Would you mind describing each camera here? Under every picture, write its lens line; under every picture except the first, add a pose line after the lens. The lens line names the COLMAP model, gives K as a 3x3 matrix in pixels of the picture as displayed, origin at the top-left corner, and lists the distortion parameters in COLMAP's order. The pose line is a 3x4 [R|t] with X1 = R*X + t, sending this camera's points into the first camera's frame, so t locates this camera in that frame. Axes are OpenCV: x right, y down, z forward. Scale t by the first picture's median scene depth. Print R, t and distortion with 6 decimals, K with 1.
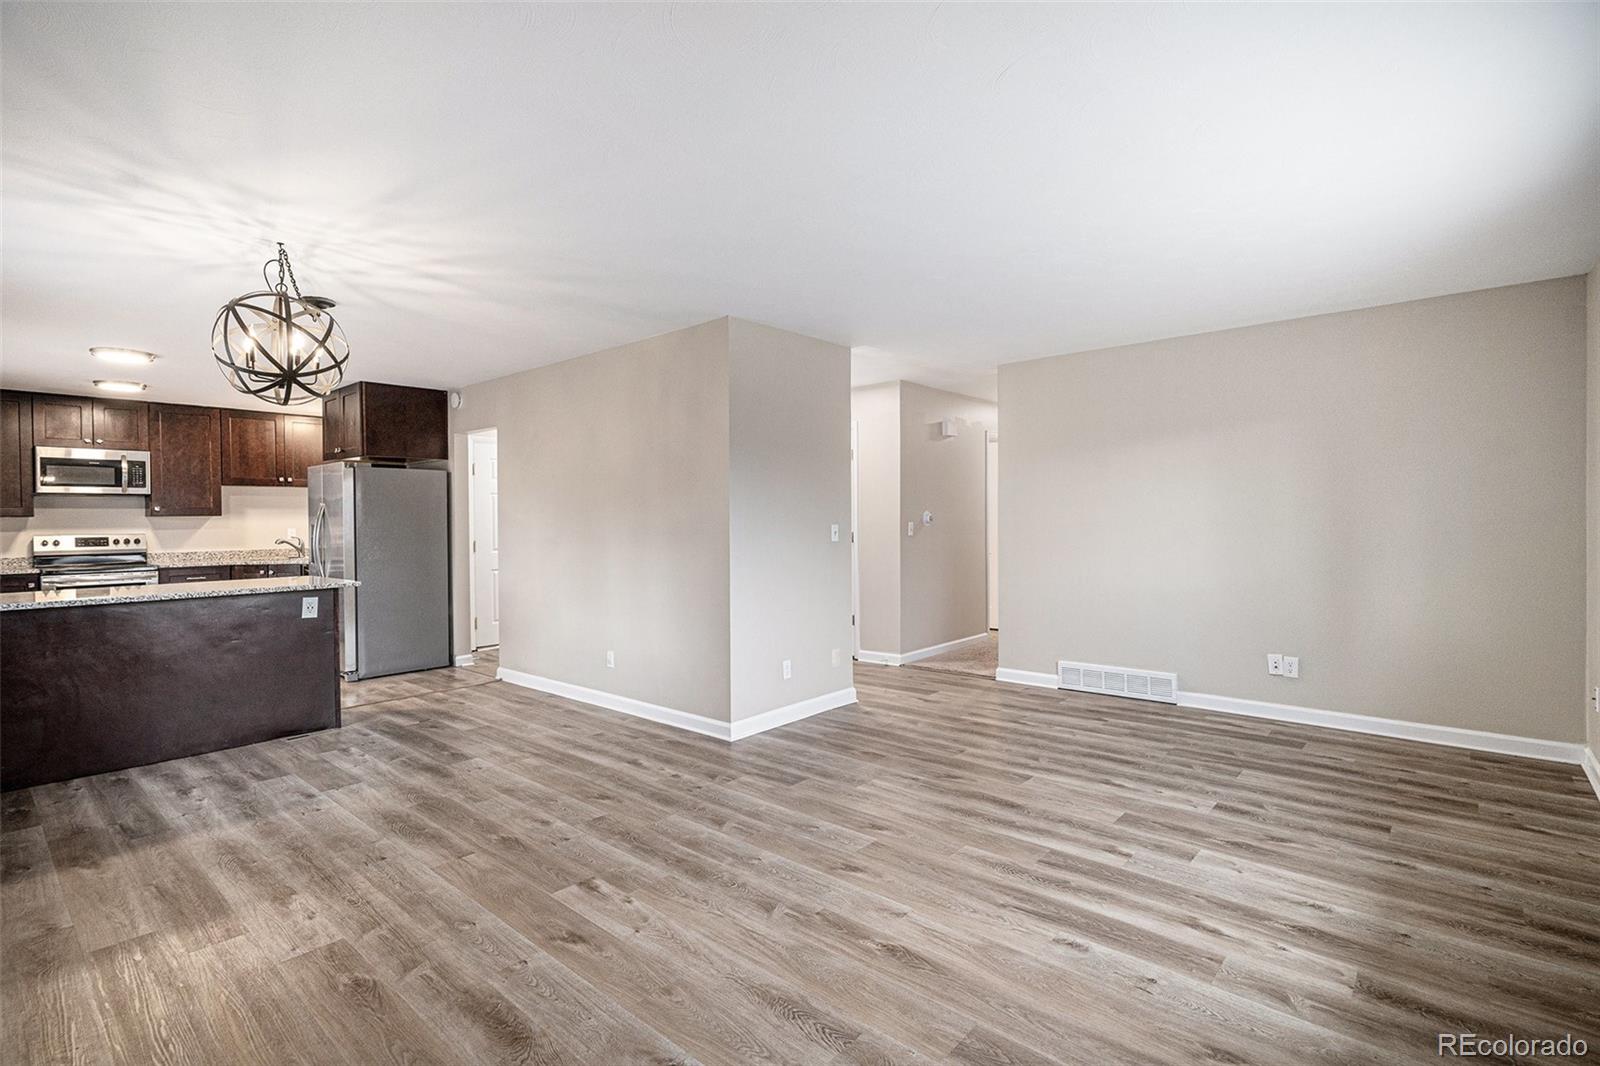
lens RADIAL K [[755.5, 0, 808.9], [0, 755.5, 526.8], [0, 0, 1]] dist [-0.002264, -0.000453]
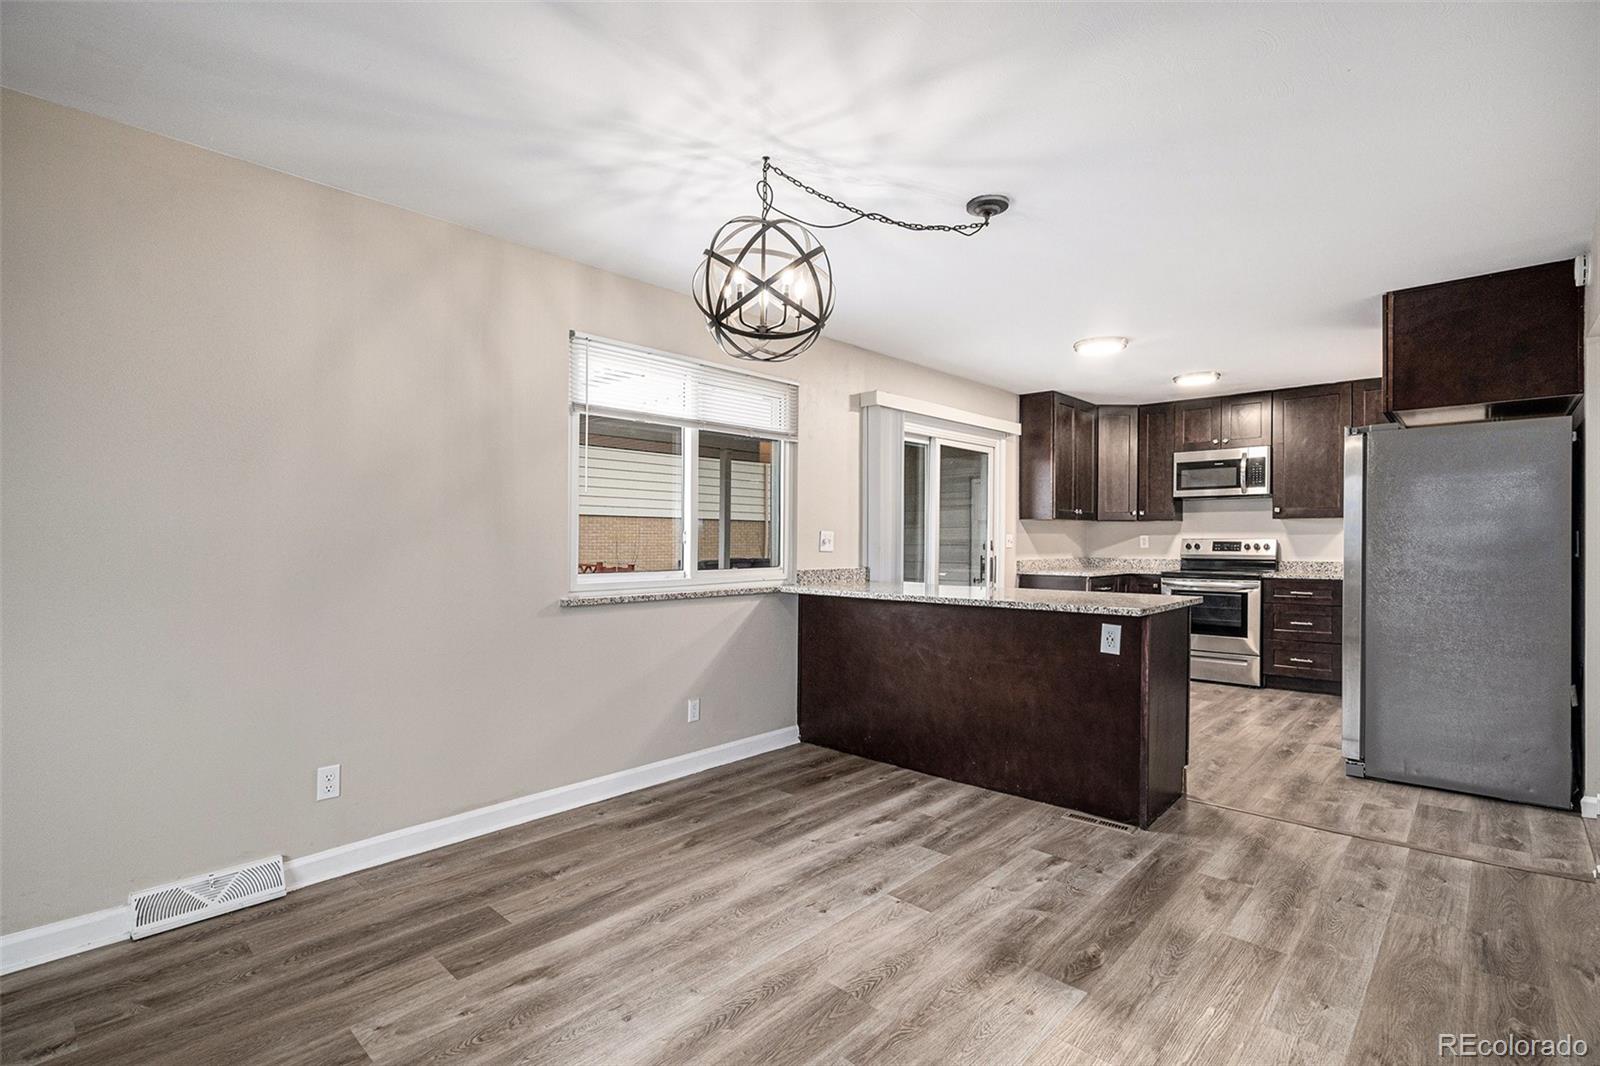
lens RADIAL K [[755.5, 0, 798.2], [0, 755.5, 518.7], [0, 0, 1]] dist [-0.002264, -0.000453]
pose [[-0.045187, -0.013575, -0.998886, 0.038695], [-0.013889, 0.999820, -0.012959, 0.005321], [0.998882, 0.013288, -0.045368, 0.517866]]
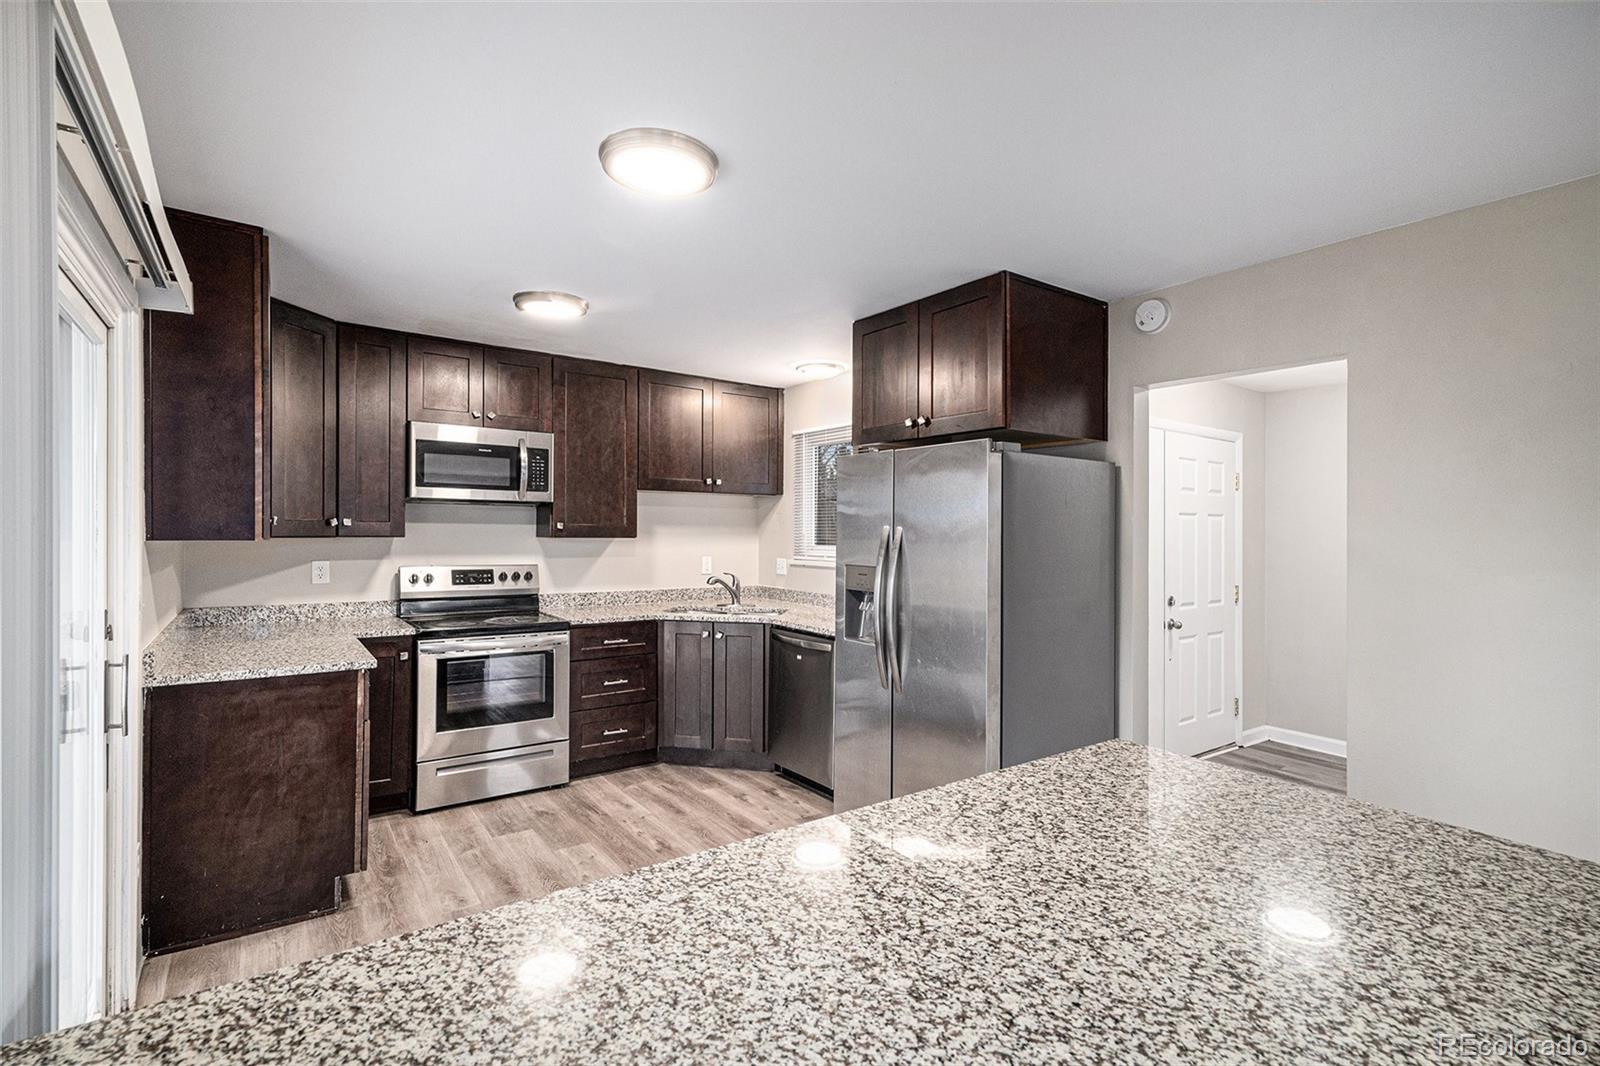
lens RADIAL K [[755.5, 0, 796.2], [0, 755.5, 535.6], [0, 0, 1]] dist [-0.002264, -0.000453]
pose [[0.969649, 0.023268, -0.243390, -0.559468], [-0.025067, 0.999677, -0.004295, -0.019266], [0.243212, 0.010266, 0.969919, 0.472929]]
